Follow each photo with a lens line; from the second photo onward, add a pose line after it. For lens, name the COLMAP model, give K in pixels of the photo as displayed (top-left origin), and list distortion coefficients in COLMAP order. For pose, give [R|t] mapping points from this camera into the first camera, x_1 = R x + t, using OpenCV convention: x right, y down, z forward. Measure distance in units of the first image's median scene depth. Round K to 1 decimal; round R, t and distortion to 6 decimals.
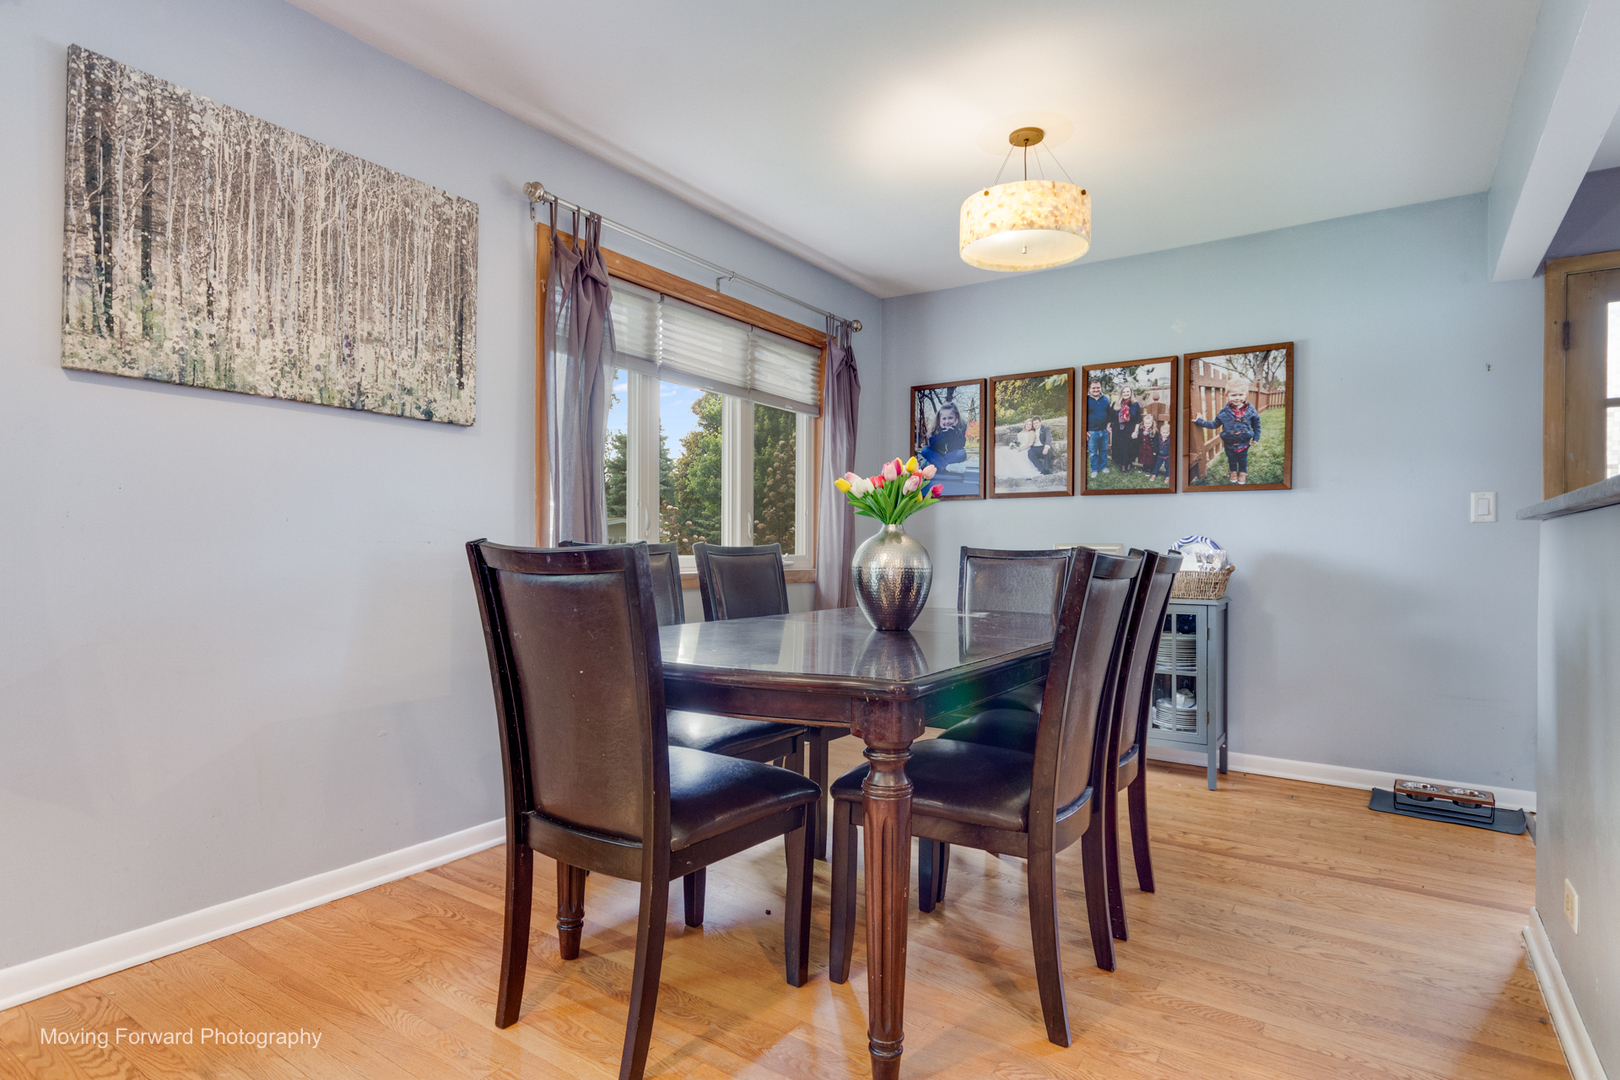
lens RADIAL K [[836.8, 0, 812.9], [0, 836.8, 547.7], [0, 0, 1]] dist [-0.000331, -0.000640]
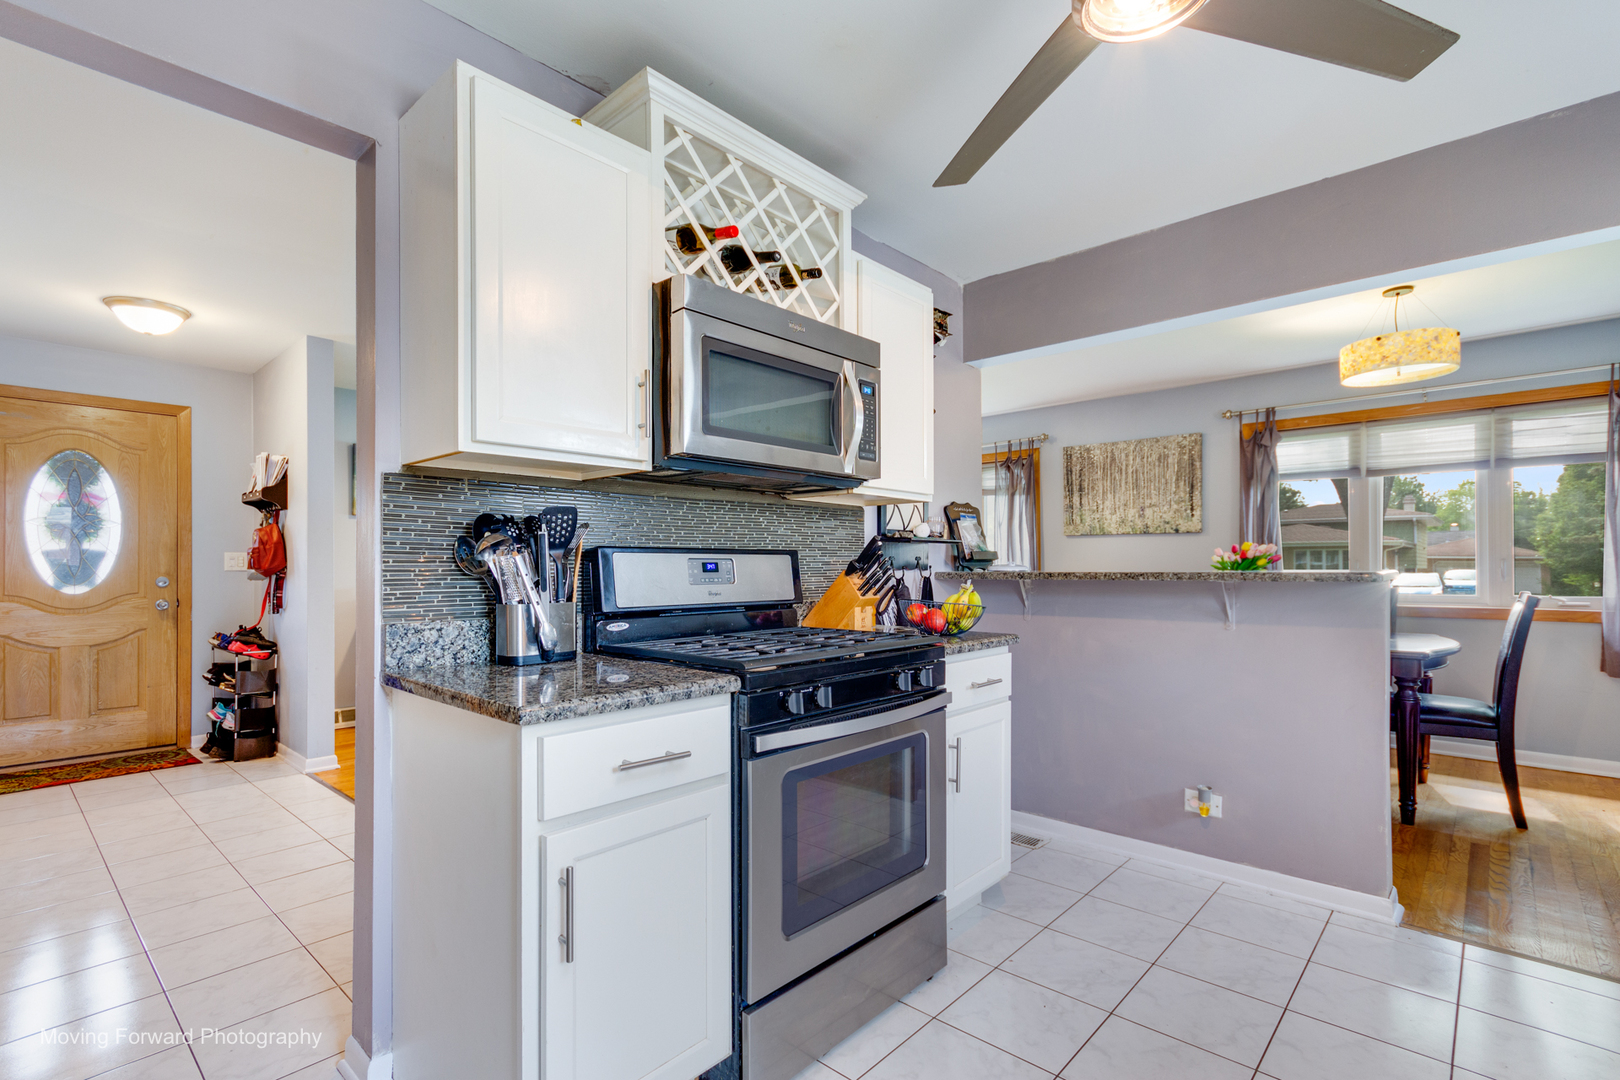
lens RADIAL K [[772.0, 0, 808.8], [0, 772.0, 553.8], [0, 0, 1]] dist [-0.000150, -0.000096]
pose [[-0.137419, -0.028432, -0.990105, 2.008337], [-0.001170, 0.999592, -0.028542, -0.030189], [0.990512, -0.002764, -0.137396, 0.277265]]
